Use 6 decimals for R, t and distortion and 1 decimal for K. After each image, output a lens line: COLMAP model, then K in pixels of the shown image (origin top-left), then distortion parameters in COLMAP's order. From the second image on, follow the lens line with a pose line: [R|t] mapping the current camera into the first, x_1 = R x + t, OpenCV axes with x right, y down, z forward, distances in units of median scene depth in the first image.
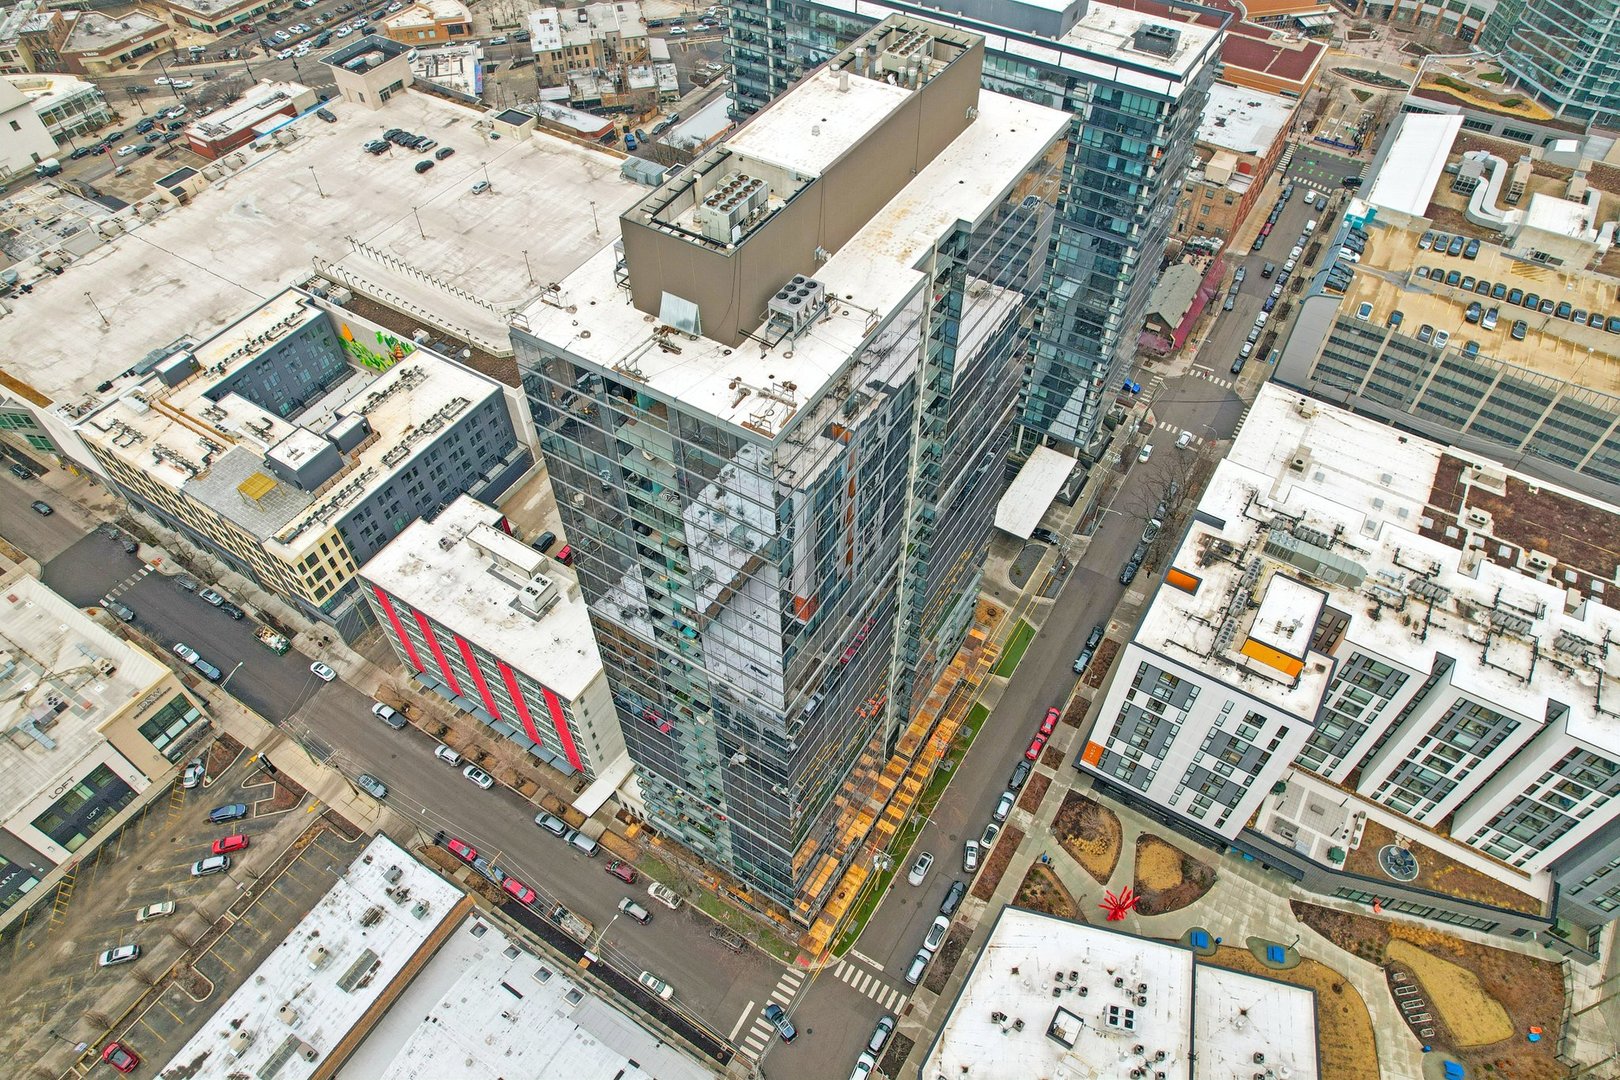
lens RADIAL K [[1038.9, 0, 815.2], [0, 1038.9, 534.9], [0, 0, 1]] dist [-0.084752, 0.078617]
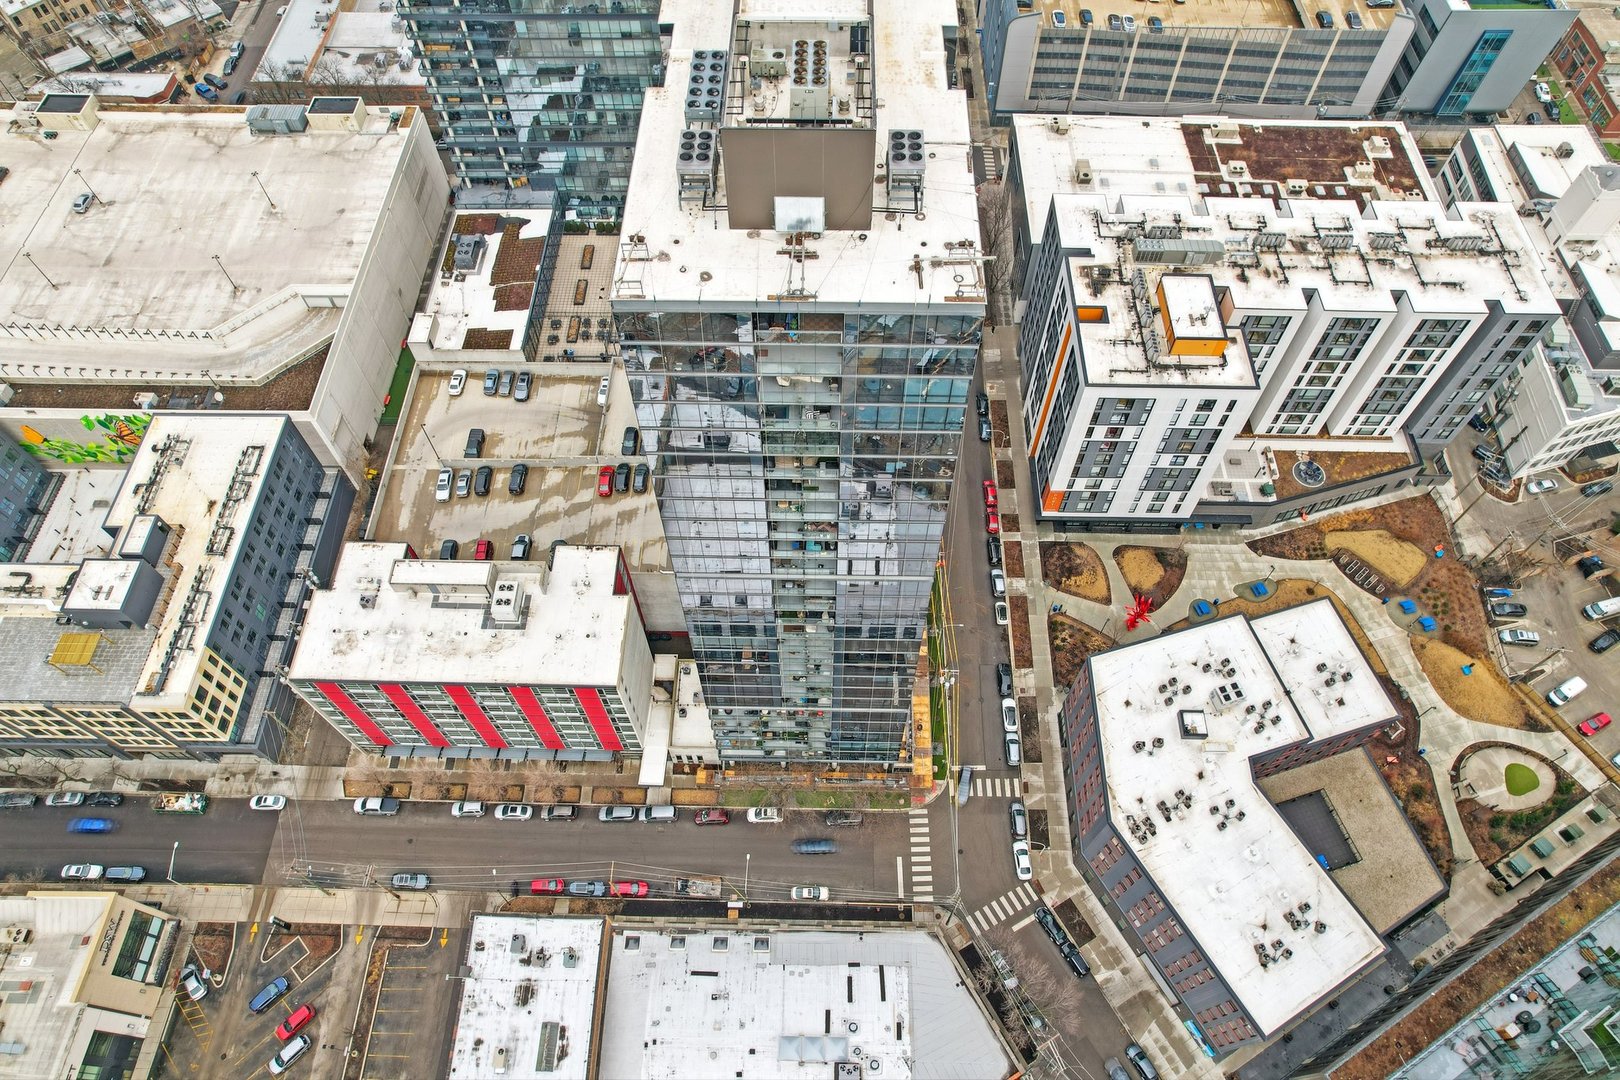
lens RADIAL K [[1038.9, 0, 815.2], [0, 1038.9, 534.9], [0, 0, 1]] dist [-0.084752, 0.078617]
pose [[0.859842, -0.434661, 0.267847, -0.251966], [0.389302, 0.897582, 0.206856, -0.076265], [-0.330327, -0.073590, 0.940993, 0.072117]]
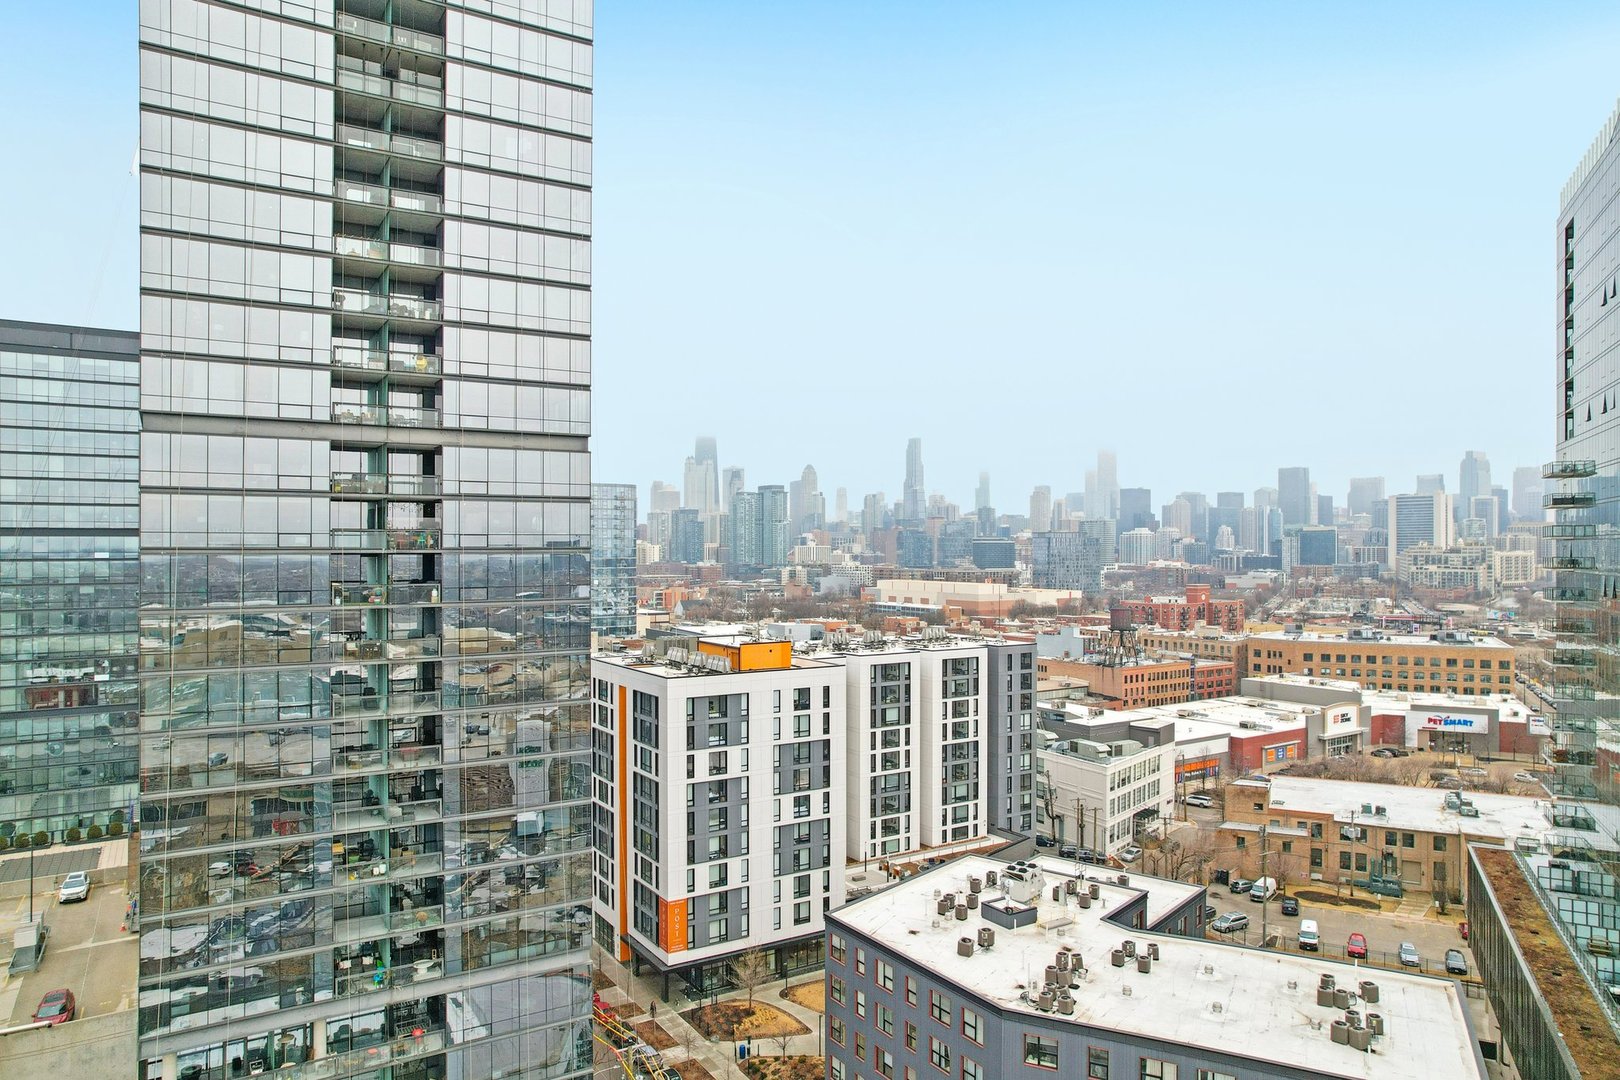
lens RADIAL K [[1038.9, 0, 815.2], [0, 1038.9, 534.9], [0, 0, 1]] dist [-0.084752, 0.078617]
pose [[0.438295, 0.010220, 0.898773, -0.382046], [0.685135, 0.643441, -0.341429, 0.364246], [-0.581796, 0.765428, 0.275015, 0.522154]]
